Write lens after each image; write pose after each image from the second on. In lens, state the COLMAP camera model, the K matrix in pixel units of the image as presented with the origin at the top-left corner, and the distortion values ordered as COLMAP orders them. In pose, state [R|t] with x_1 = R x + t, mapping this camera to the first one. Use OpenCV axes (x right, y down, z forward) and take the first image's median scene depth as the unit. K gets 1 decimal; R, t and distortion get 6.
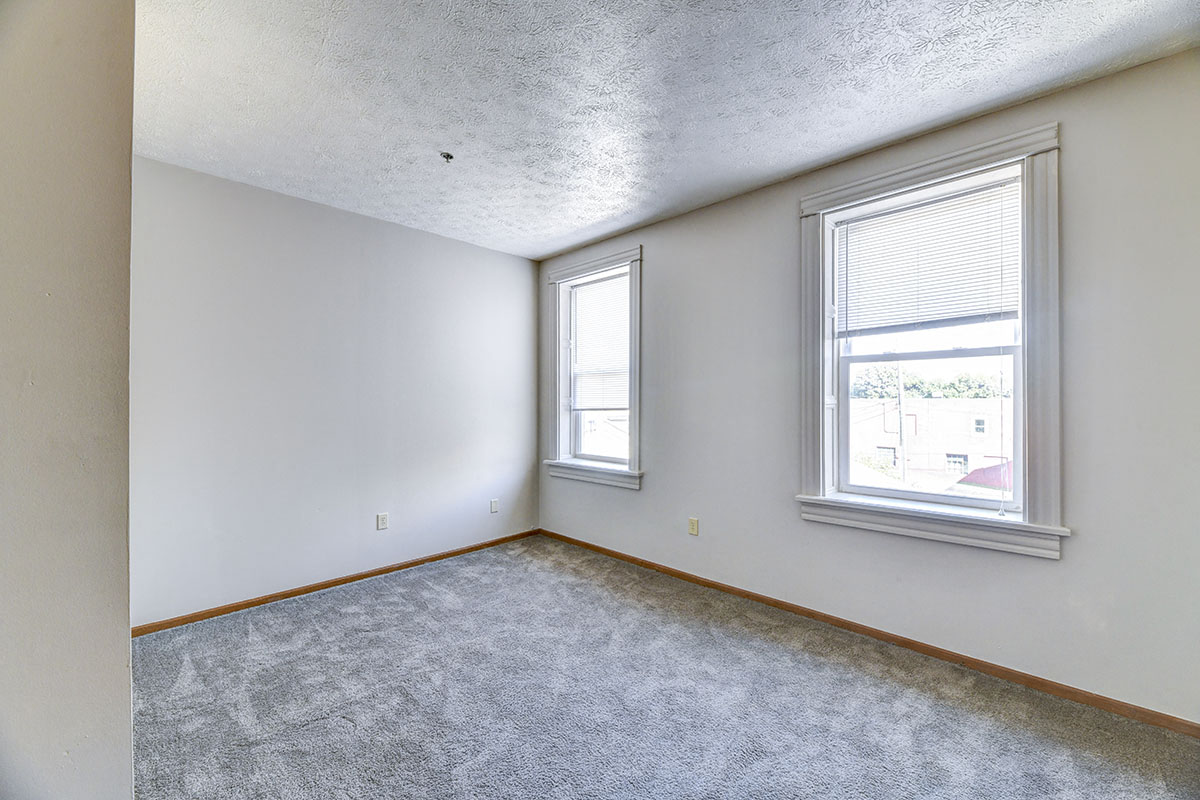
lens RADIAL K [[500.4, 0, 596.2], [0, 500.4, 395.7], [0, 0, 1]] dist [0.001251, -0.004148]
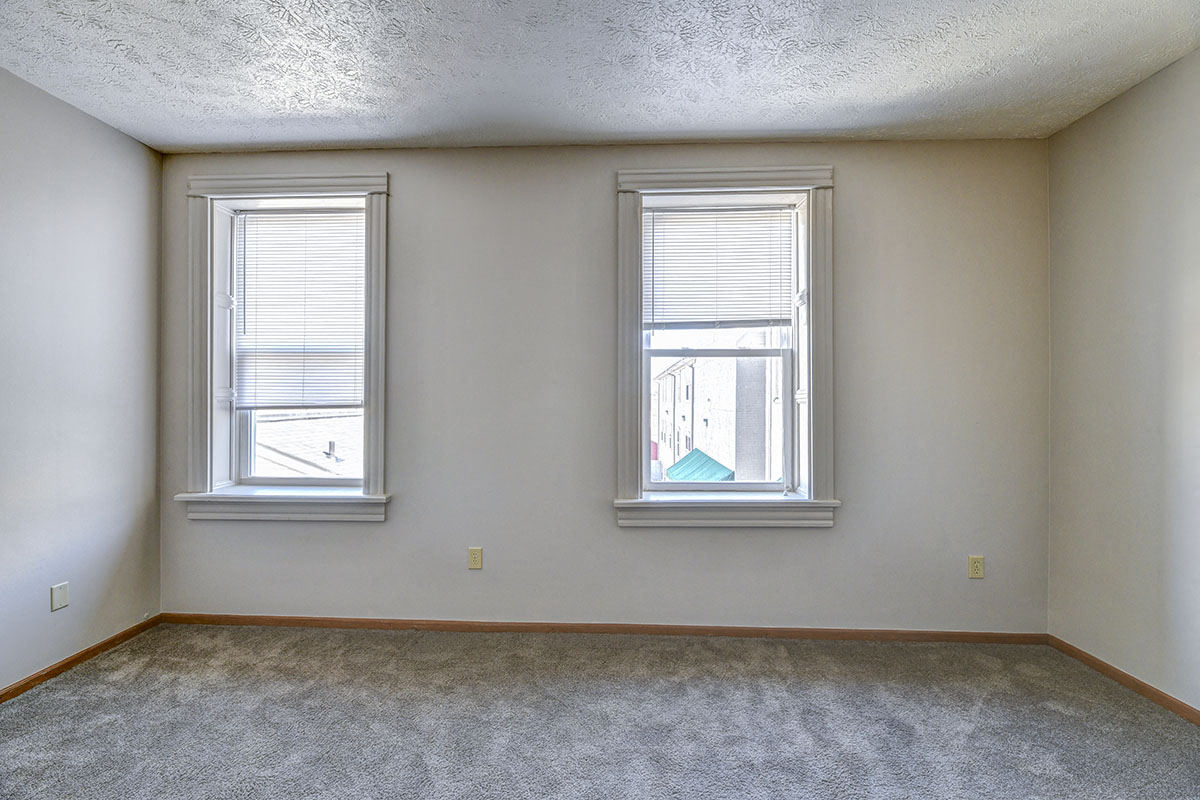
lens RADIAL K [[500.4, 0, 596.2], [0, 500.4, 395.7], [0, 0, 1]] dist [0.001251, -0.004148]
pose [[0.723036, 0.008395, 0.690760, -0.184728], [-0.011325, 0.999936, -0.000298, 0.009241], [-0.690718, -0.007607, 0.723084, 0.289538]]
